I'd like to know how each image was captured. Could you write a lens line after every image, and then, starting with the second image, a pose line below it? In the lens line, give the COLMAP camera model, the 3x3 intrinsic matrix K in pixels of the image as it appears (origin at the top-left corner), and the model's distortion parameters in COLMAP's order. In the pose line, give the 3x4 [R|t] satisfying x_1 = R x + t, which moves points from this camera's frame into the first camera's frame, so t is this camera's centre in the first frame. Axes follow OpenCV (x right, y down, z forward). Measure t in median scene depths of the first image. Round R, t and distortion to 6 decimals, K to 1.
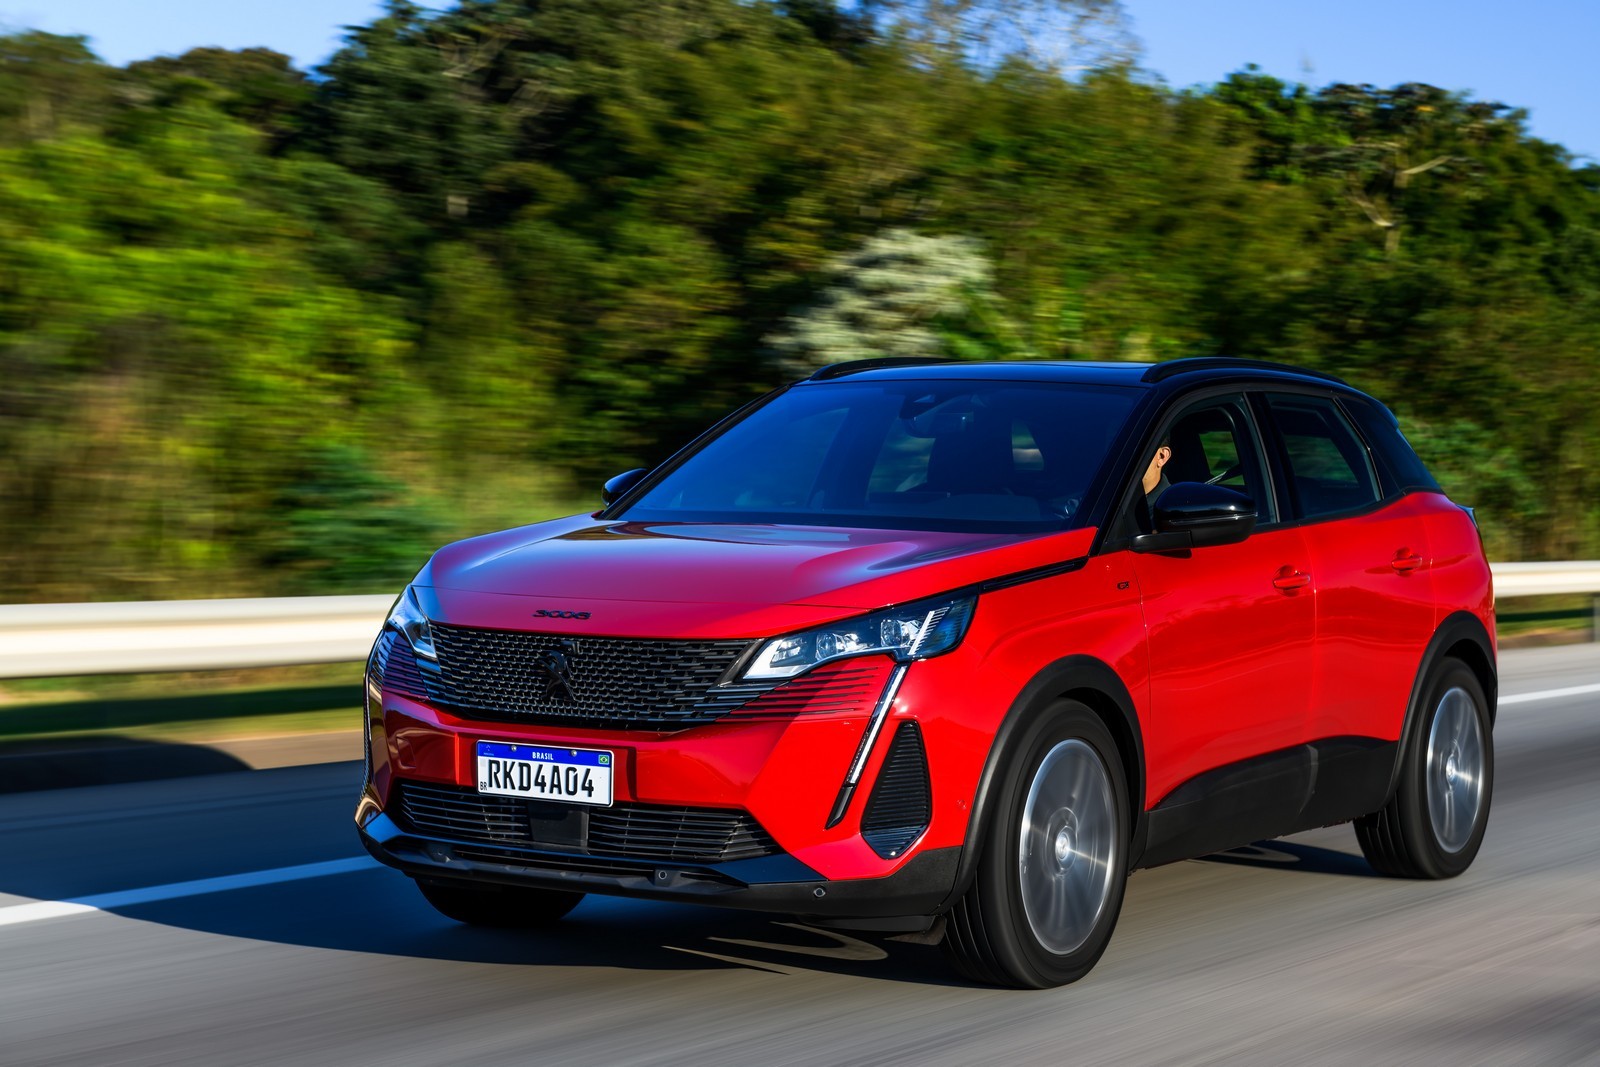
lens RADIAL K [[2869.1, 0, 857.4], [0, 2869.1, 535.3], [0, 0, 1]] dist [-0.036101, -0.013239]
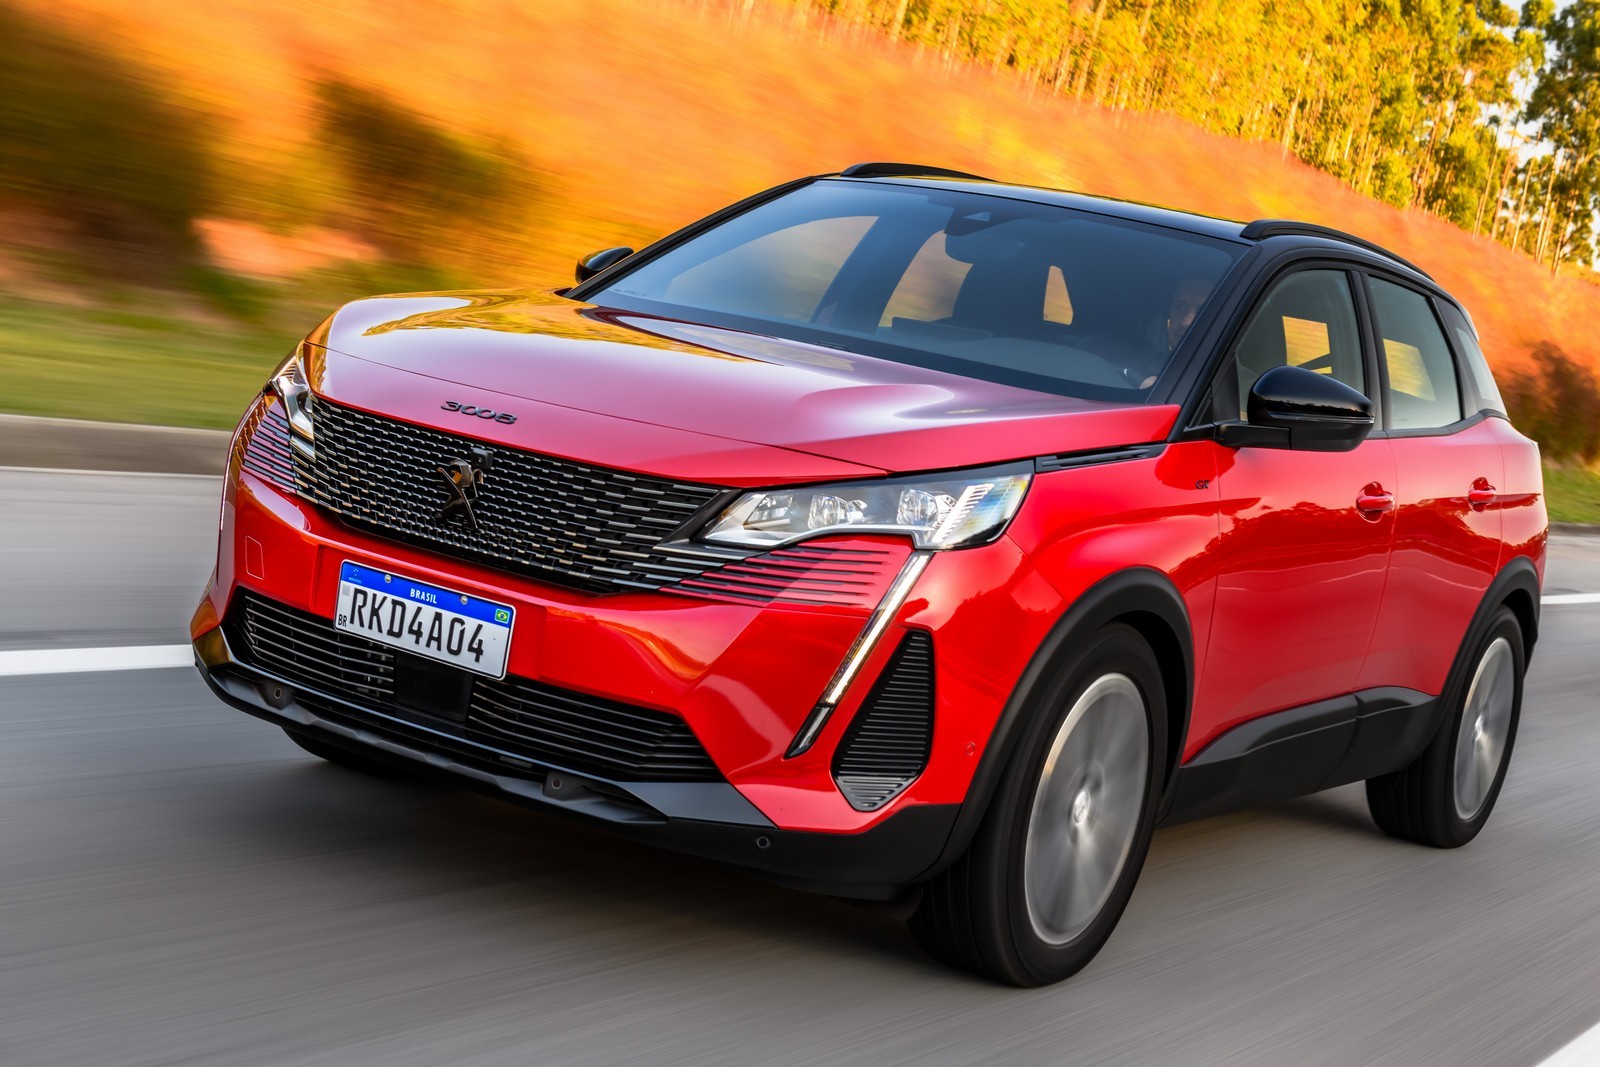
lens RADIAL K [[2349.6, 0, 852.2], [0, 2349.6, 534.9], [0, 0, 1]] dist [-0.018955, -0.004998]
pose [[0.987371, 0.156776, 0.022808, -0.016235], [-0.158037, 0.984770, 0.072473, -0.000486], [-0.011099, -0.075162, 0.997110, 0.390327]]
